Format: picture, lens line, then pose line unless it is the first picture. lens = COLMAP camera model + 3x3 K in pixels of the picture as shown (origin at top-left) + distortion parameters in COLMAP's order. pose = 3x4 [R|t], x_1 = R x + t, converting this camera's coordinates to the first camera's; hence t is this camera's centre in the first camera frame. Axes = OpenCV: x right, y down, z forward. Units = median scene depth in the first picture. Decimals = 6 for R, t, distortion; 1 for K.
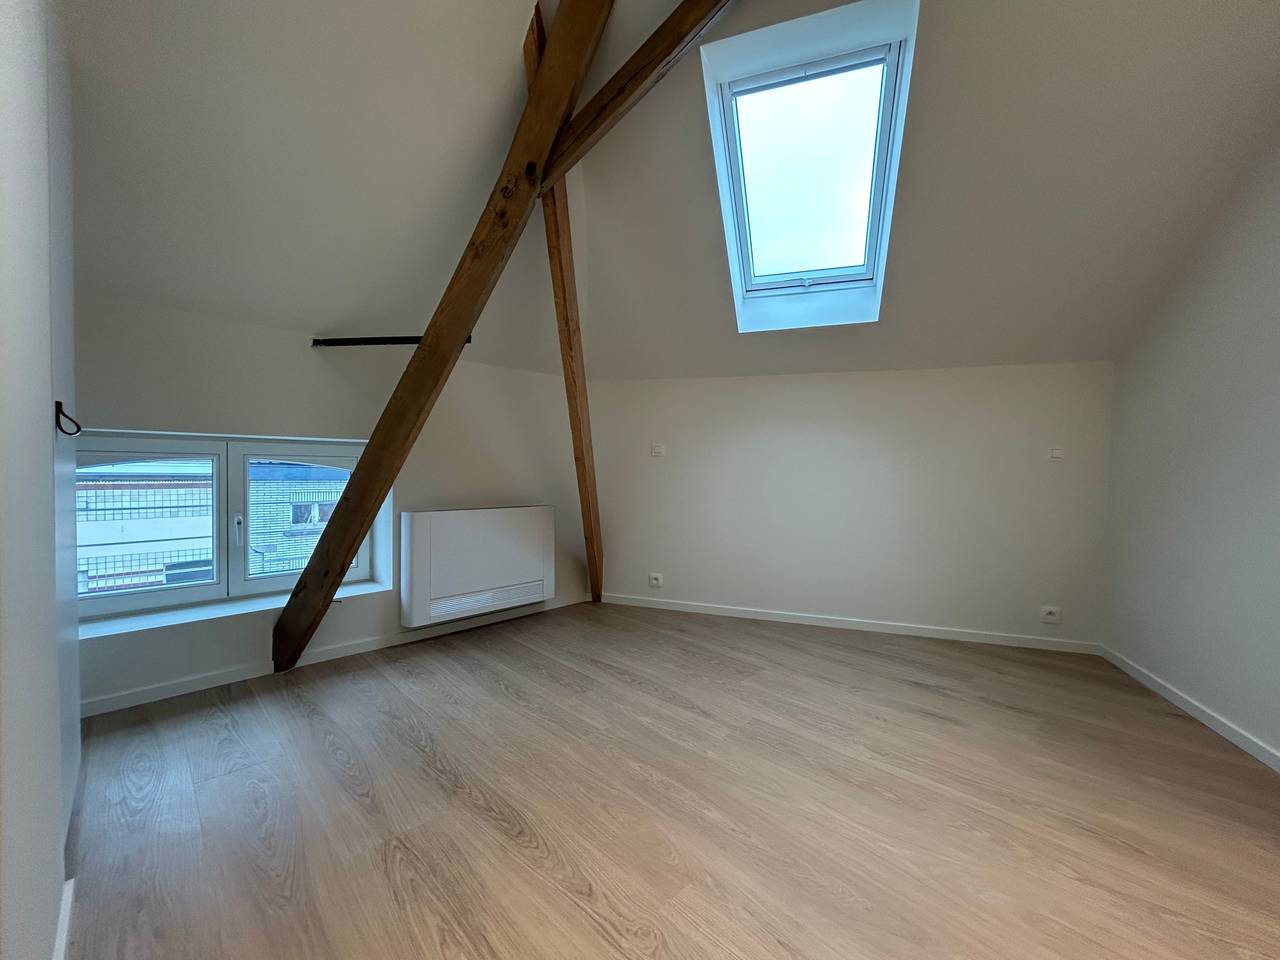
lens RADIAL K [[519.4, 0, 634.6], [0, 519.4, 475.2], [0, 0, 1]] dist [-0.004005, -0.000289]
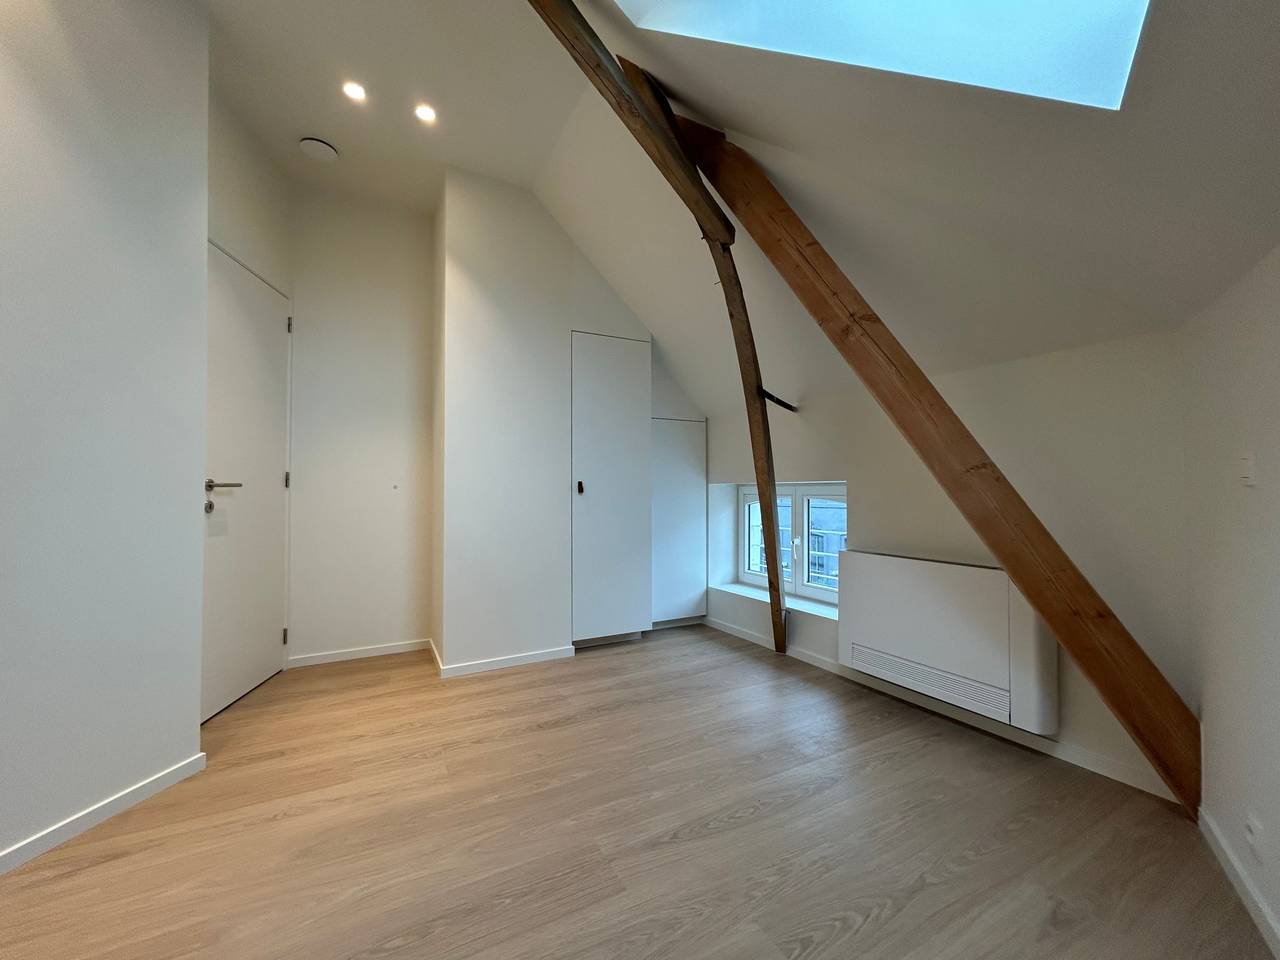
lens RADIAL K [[519.4, 0, 641.8], [0, 519.4, 482.7], [0, 0, 1]] dist [-0.004005, -0.000289]
pose [[-0.294214, -0.026247, -0.955379, 0.858796], [-0.017540, 0.999603, -0.022060, -0.040643], [0.955578, 0.010267, -0.294558, 1.188480]]
